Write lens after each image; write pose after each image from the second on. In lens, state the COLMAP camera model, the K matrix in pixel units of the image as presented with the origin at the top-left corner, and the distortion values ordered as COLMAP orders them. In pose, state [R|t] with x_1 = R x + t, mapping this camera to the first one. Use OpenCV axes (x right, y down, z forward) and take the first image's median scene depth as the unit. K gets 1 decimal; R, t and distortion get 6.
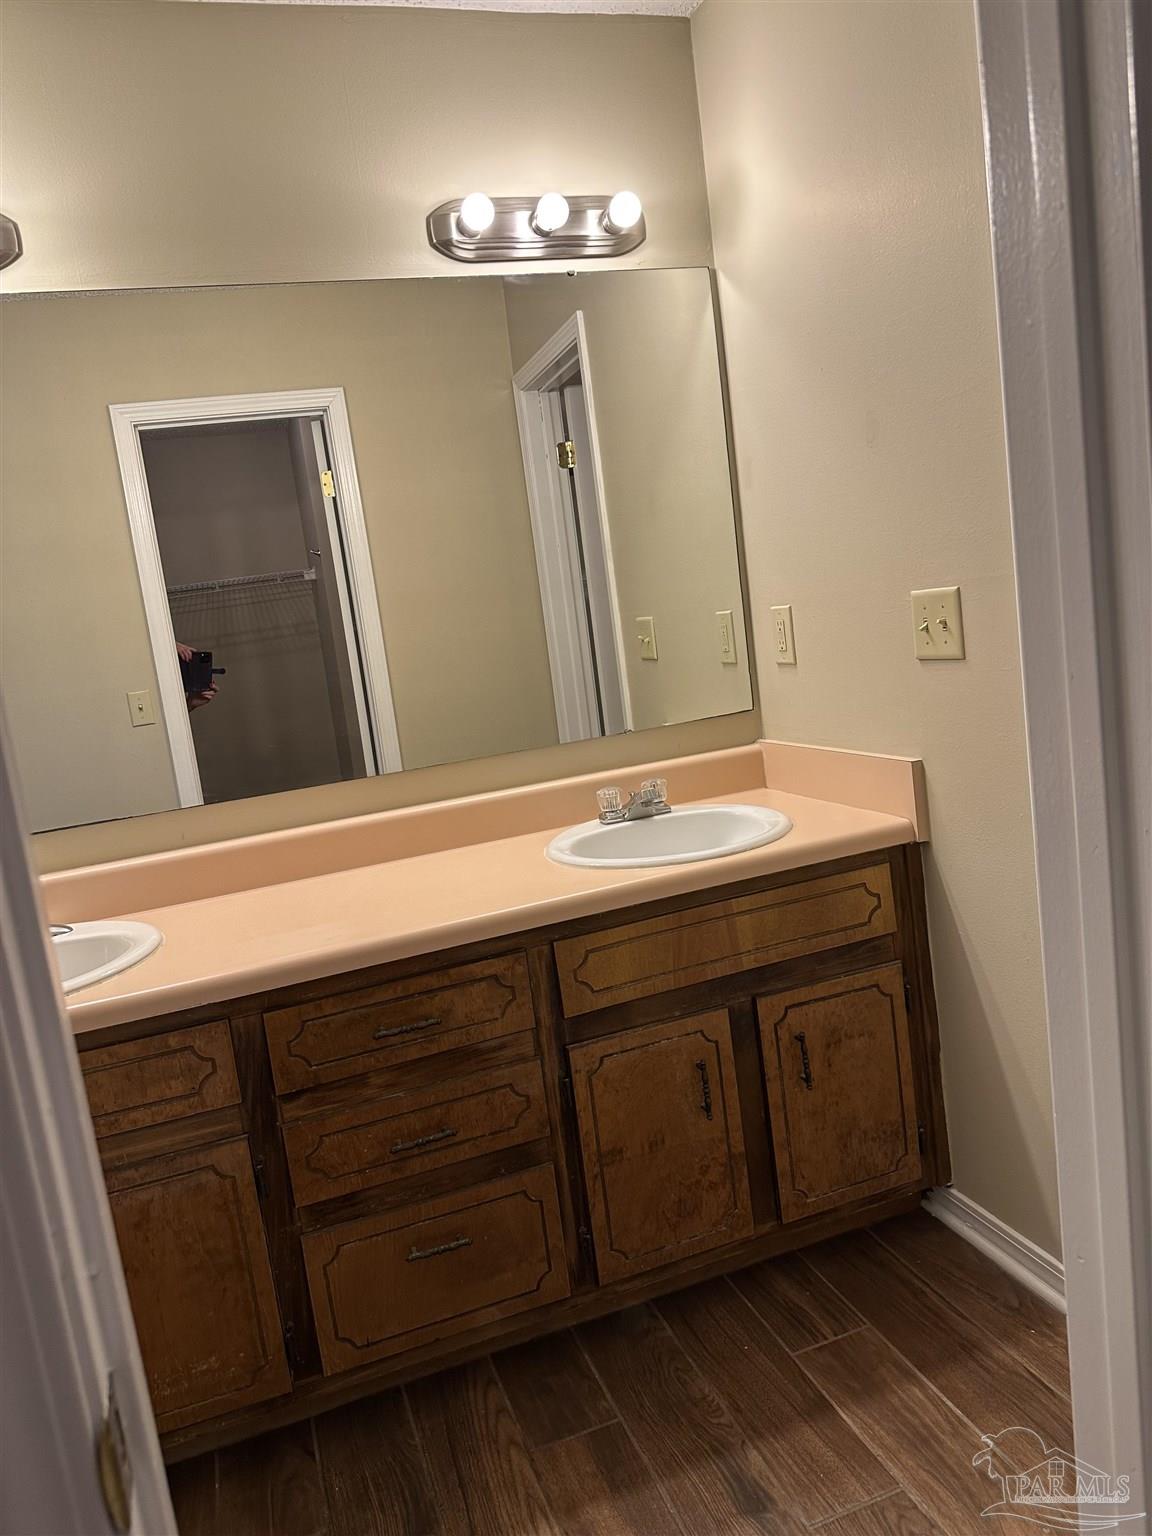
lens RADIAL K [[1102.7, 0, 581.1], [0, 1102.7, 764.1], [0, 0, 1]] dist [0.064800, -0.072563]
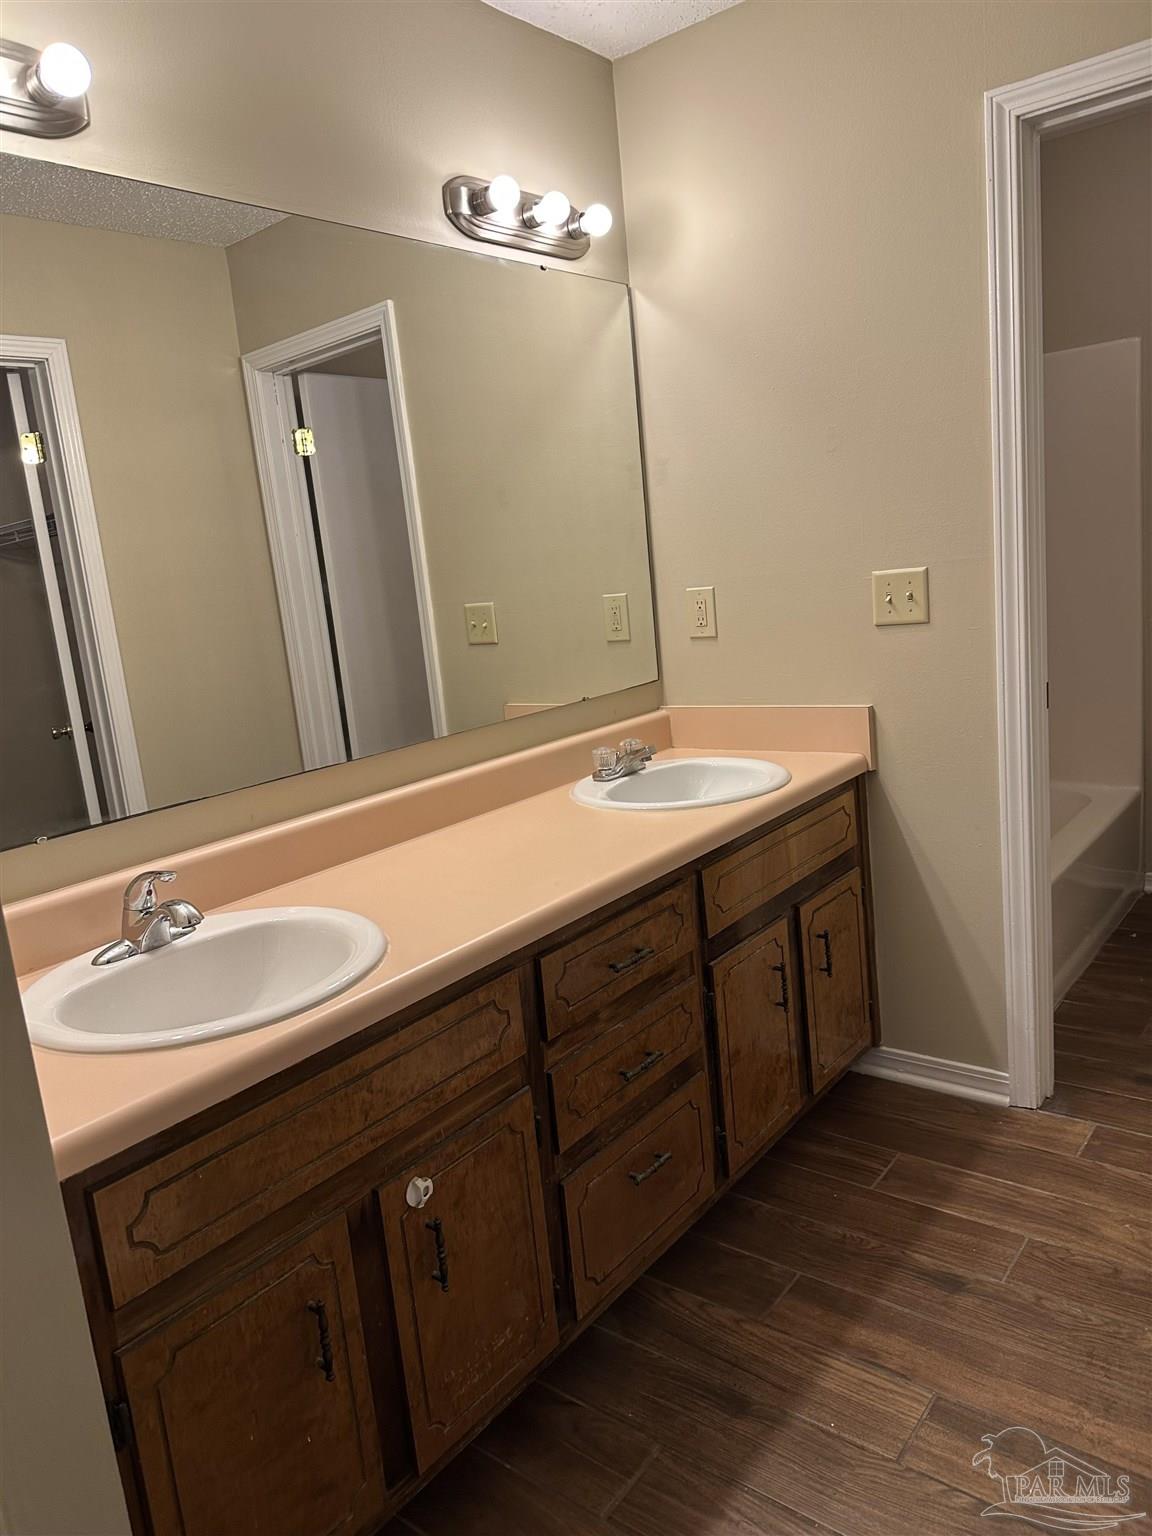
lens RADIAL K [[1102.7, 0, 558.7], [0, 1102.7, 759.5], [0, 0, 1]] dist [0.064800, -0.072563]
pose [[0.839289, -0.048470, 0.541521, -0.727870], [0.067312, 0.997619, -0.015032, 0.056282], [-0.539503, 0.049067, 0.840553, 0.136168]]
